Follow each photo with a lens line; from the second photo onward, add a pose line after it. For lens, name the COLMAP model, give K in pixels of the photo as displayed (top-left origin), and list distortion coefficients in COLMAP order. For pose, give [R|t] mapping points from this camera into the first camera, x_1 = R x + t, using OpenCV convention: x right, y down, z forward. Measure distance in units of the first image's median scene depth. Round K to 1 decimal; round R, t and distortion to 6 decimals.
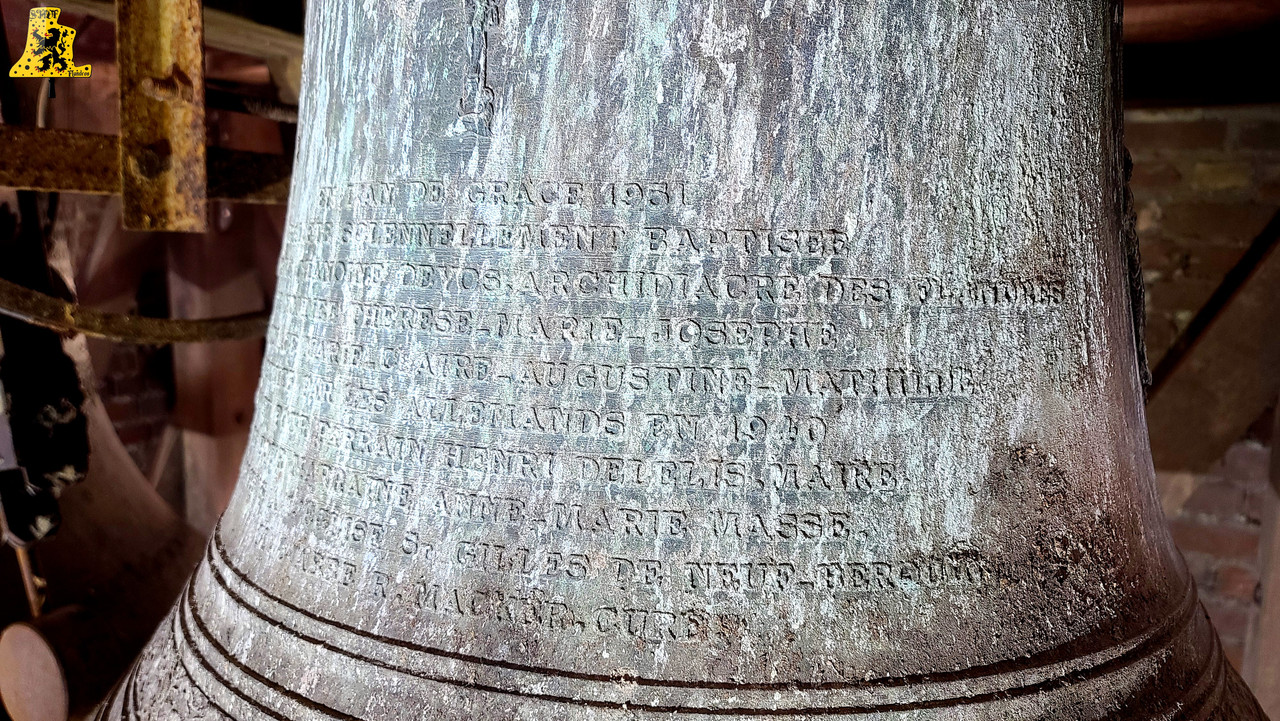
lens RADIAL K [[933.9, 0, 640.0], [0, 933.9, 360.5], [0, 0, 1]] dist [0.029347, -0.004340]
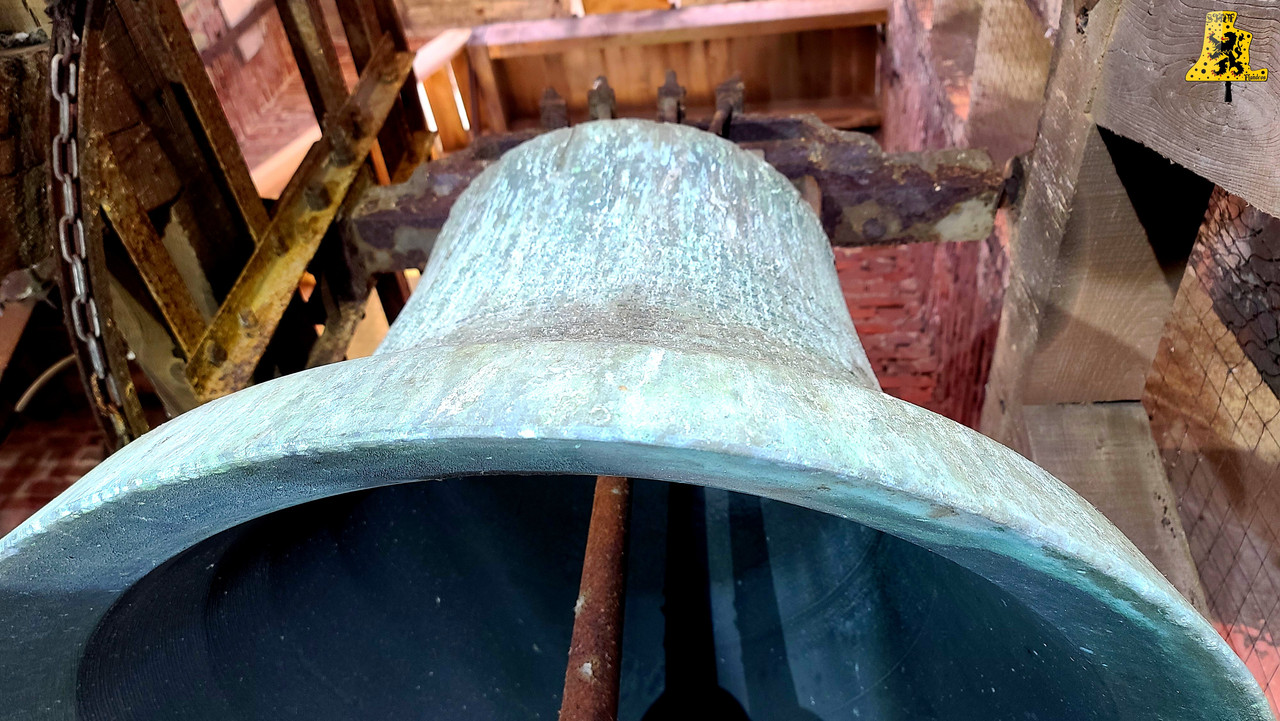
lens RADIAL K [[933.9, 0, 640.0], [0, 933.9, 360.5], [0, 0, 1]] dist [0.029347, -0.004340]
pose [[0.932123, 0.280115, 0.229525, -0.506711], [0.009114, 0.615454, -0.788120, 1.690559], [-0.362026, 0.736717, 0.571126, 0.037305]]
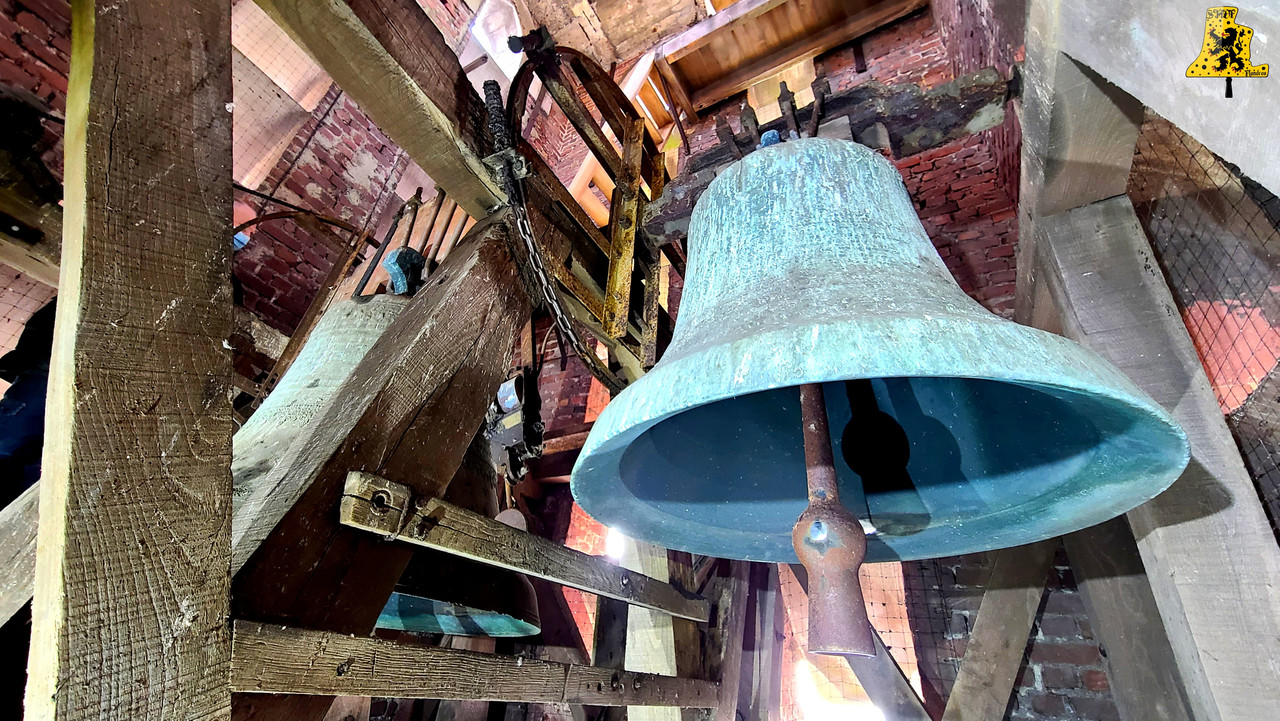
lens RADIAL K [[509.8, 0, 640.0], [0, 509.8, 360.5], [0, 0, 1]] dist [-0.013515, -0.000157]
pose [[0.998110, -0.000916, -0.061447, -0.634959], [-0.036113, 0.800293, -0.598521, 1.743026], [0.049723, 0.599609, 0.798747, -0.442196]]
